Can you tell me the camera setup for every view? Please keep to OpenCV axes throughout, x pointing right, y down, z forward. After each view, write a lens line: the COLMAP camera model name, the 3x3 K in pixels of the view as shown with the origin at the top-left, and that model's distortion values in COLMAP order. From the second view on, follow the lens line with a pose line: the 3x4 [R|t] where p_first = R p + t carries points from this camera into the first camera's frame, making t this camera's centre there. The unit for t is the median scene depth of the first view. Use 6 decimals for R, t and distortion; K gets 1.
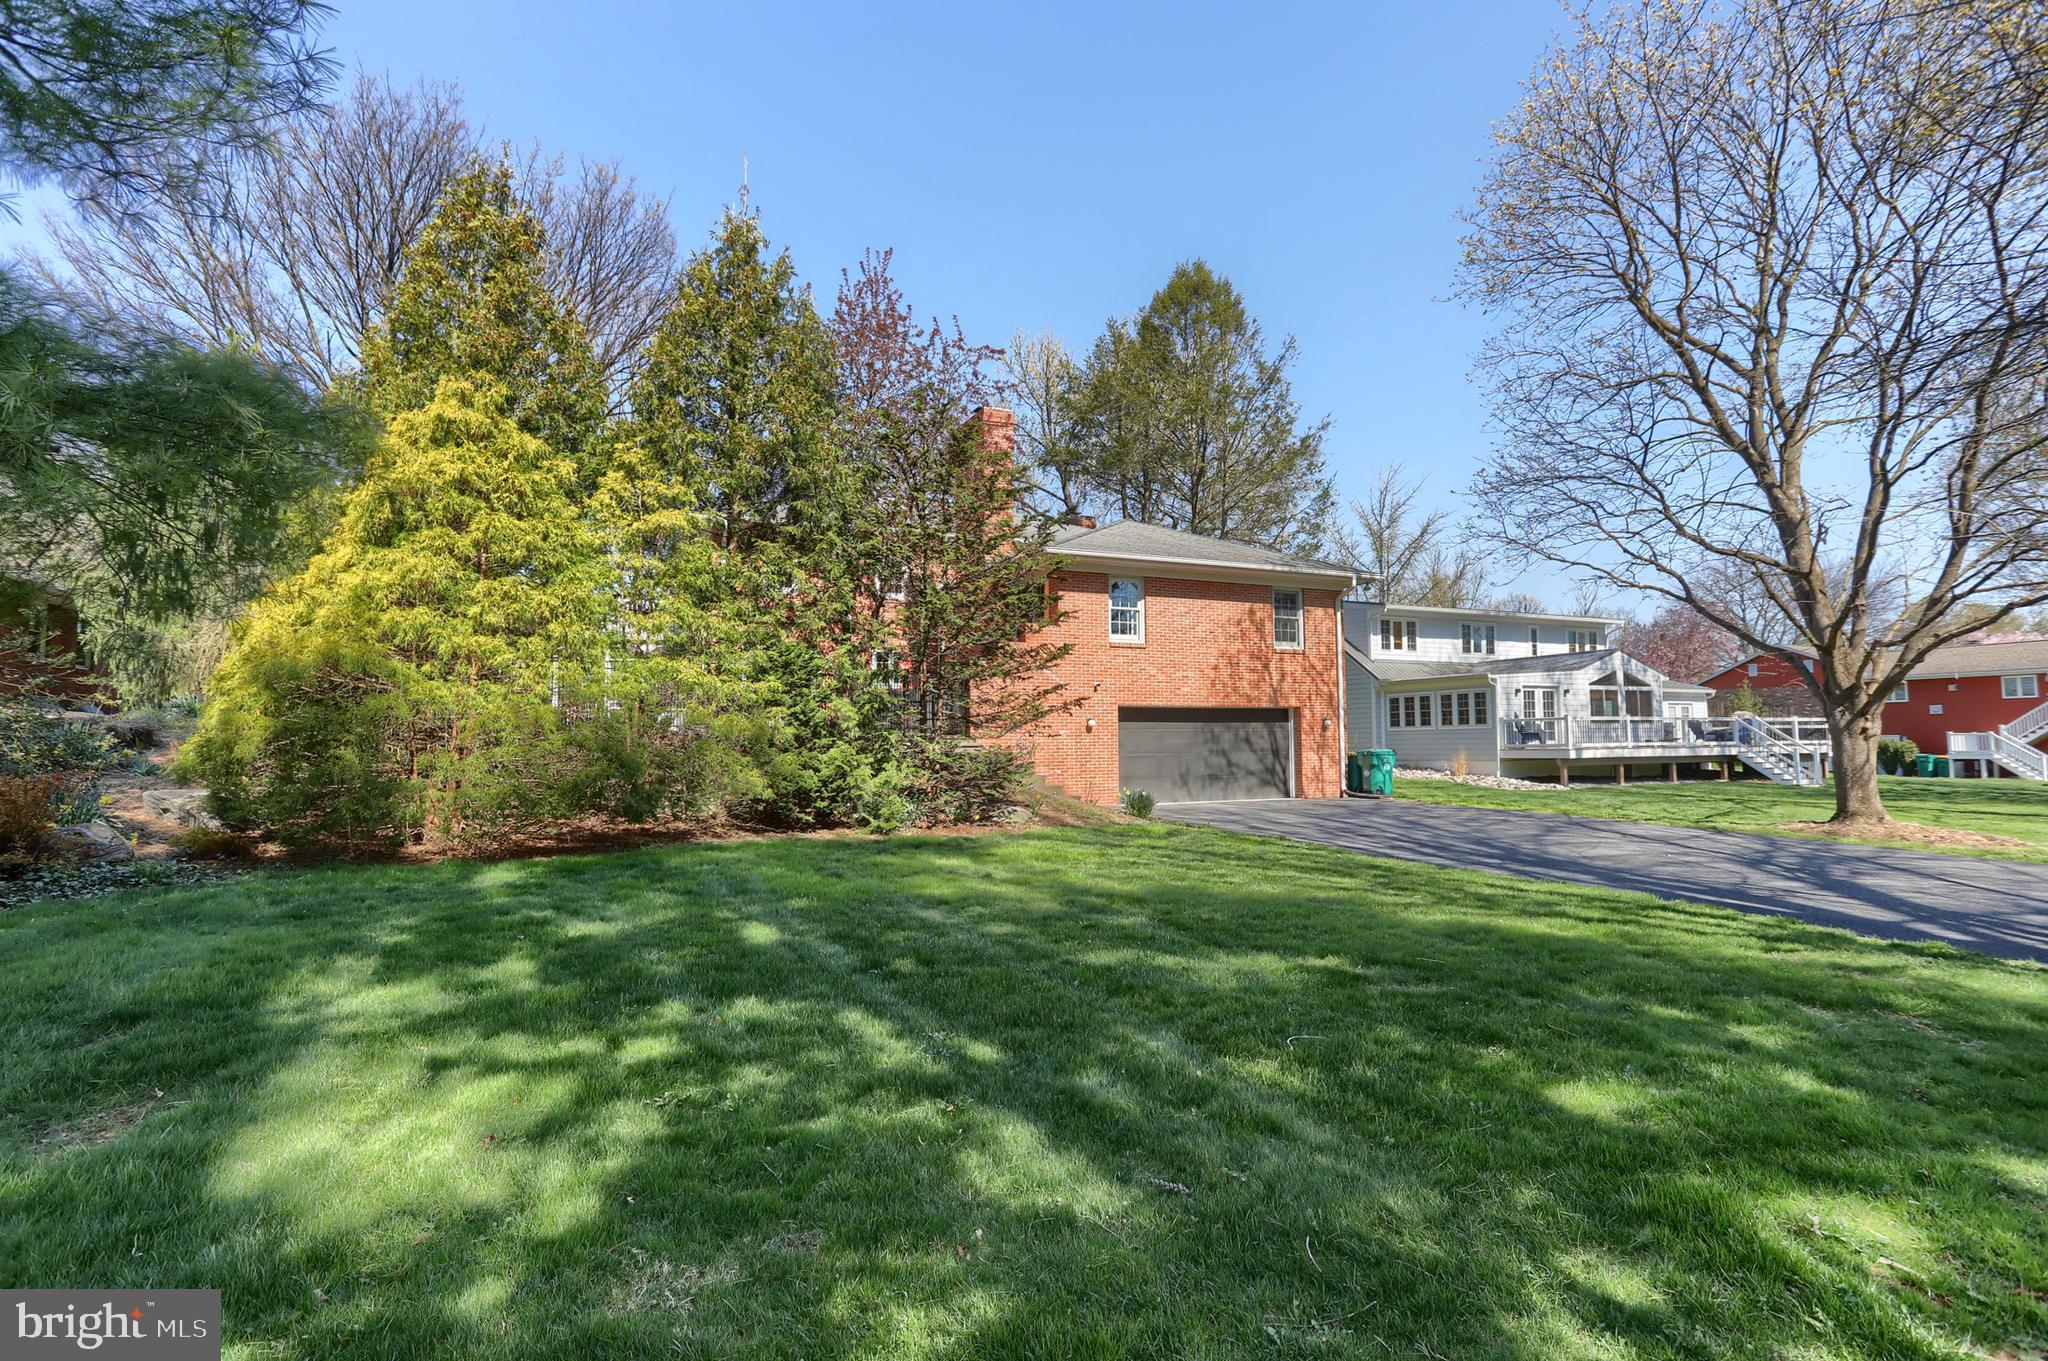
lens RADIAL K [[1036.0, 0, 1023.4], [0, 1036.0, 692.1], [0, 0, 1]] dist [-0.028333, 0.011357]
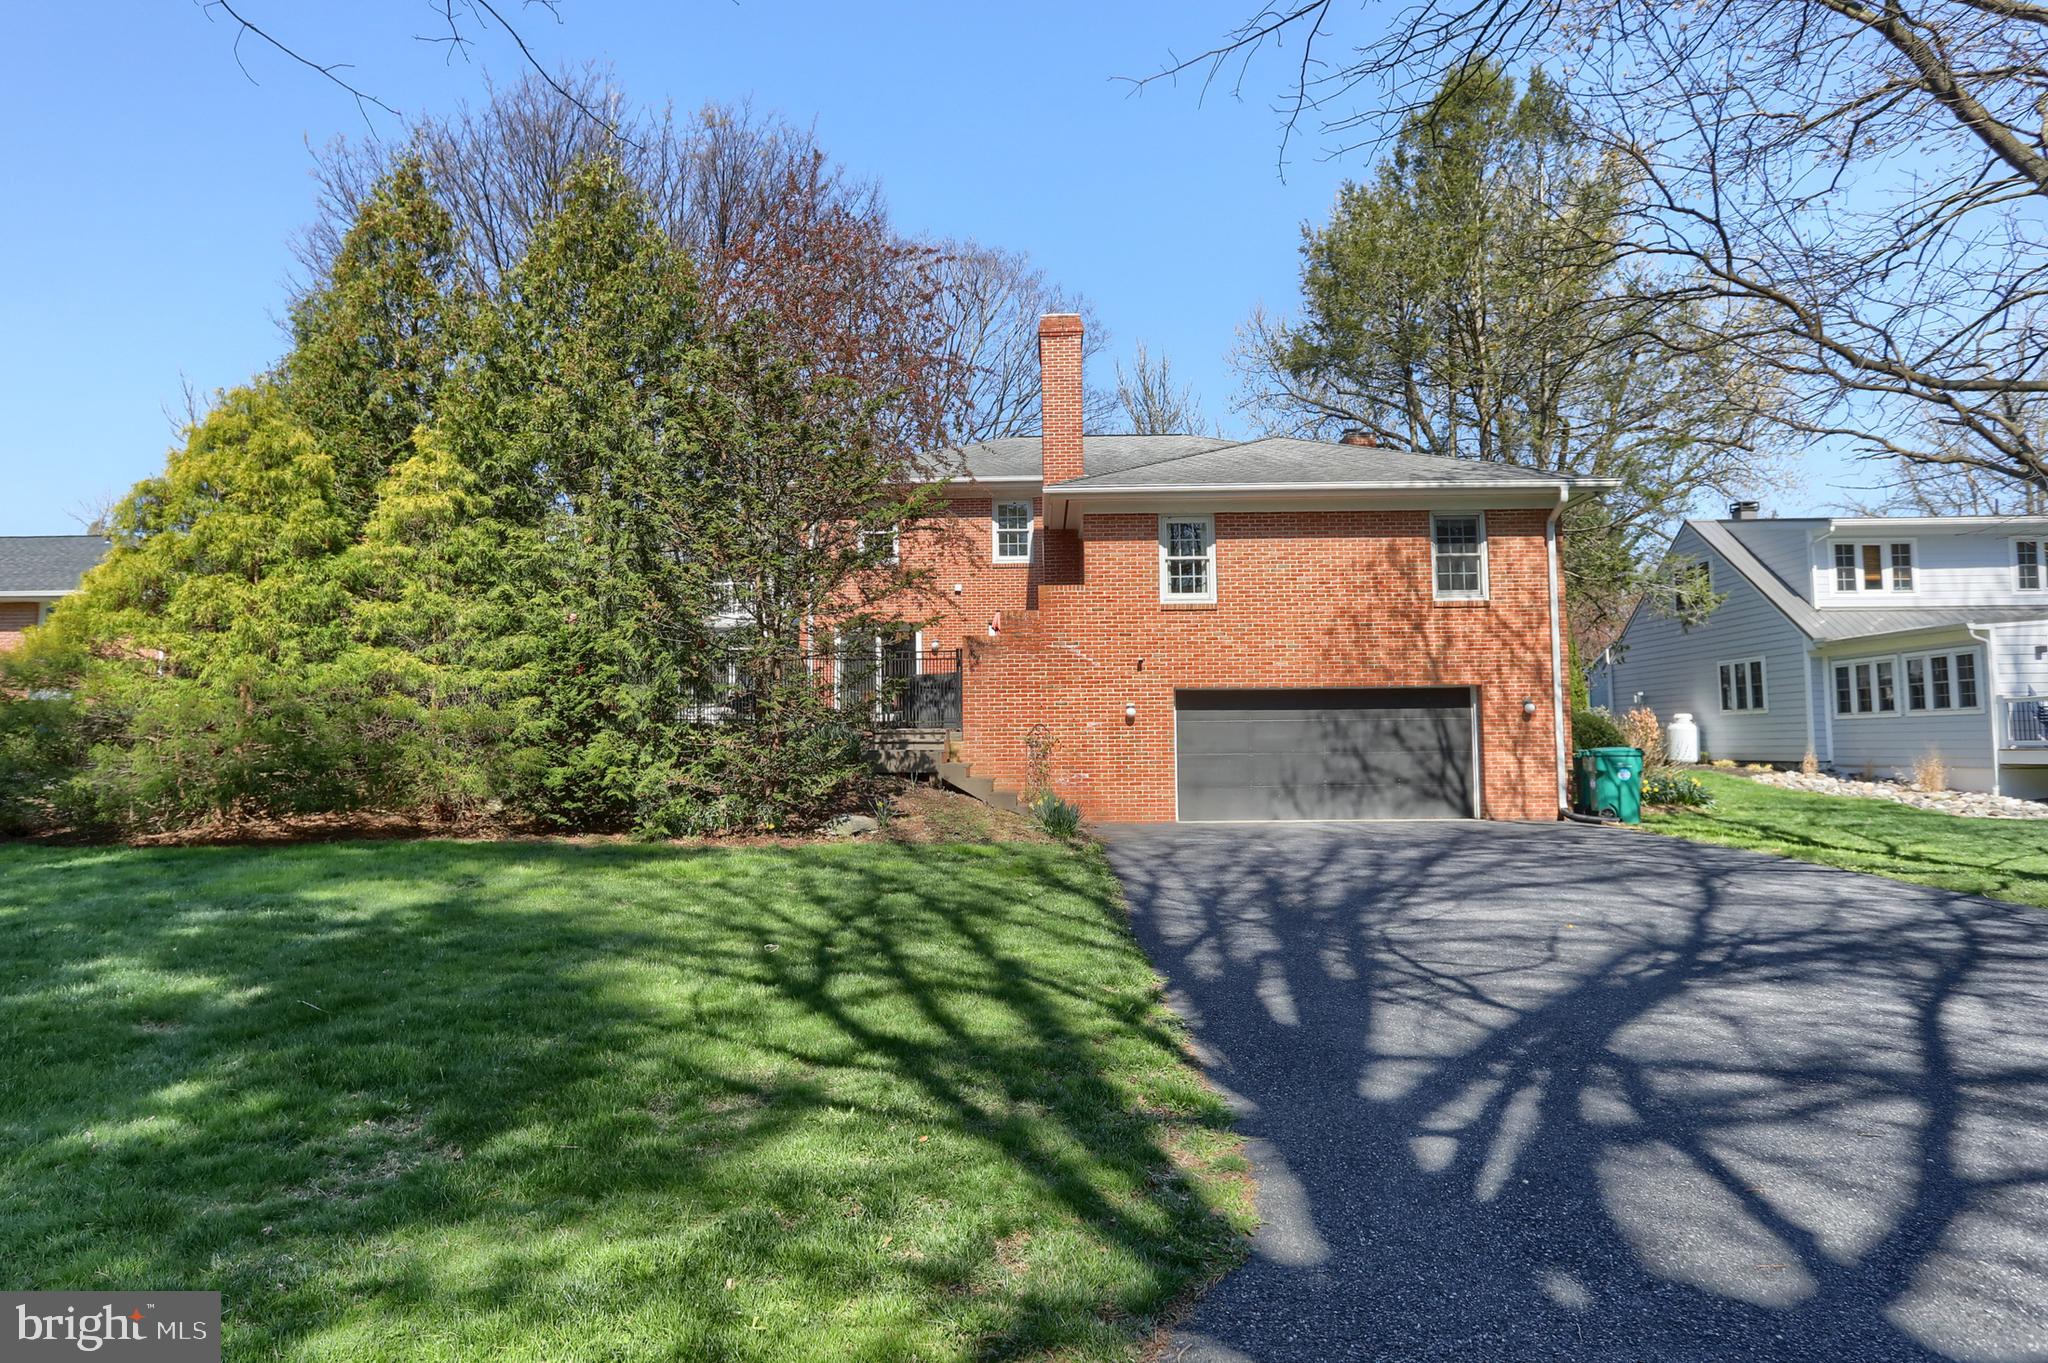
lens RADIAL K [[1274.4, 0, 1023.5], [0, 1274.4, 676.0], [0, 0, 1]] dist [-0.005928, -0.000568]
pose [[0.890099, -0.024293, -0.455120, 0.381065], [0.022938, 0.999701, -0.008500, 0.008902], [0.455190, -0.002873, 0.890390, 0.118738]]
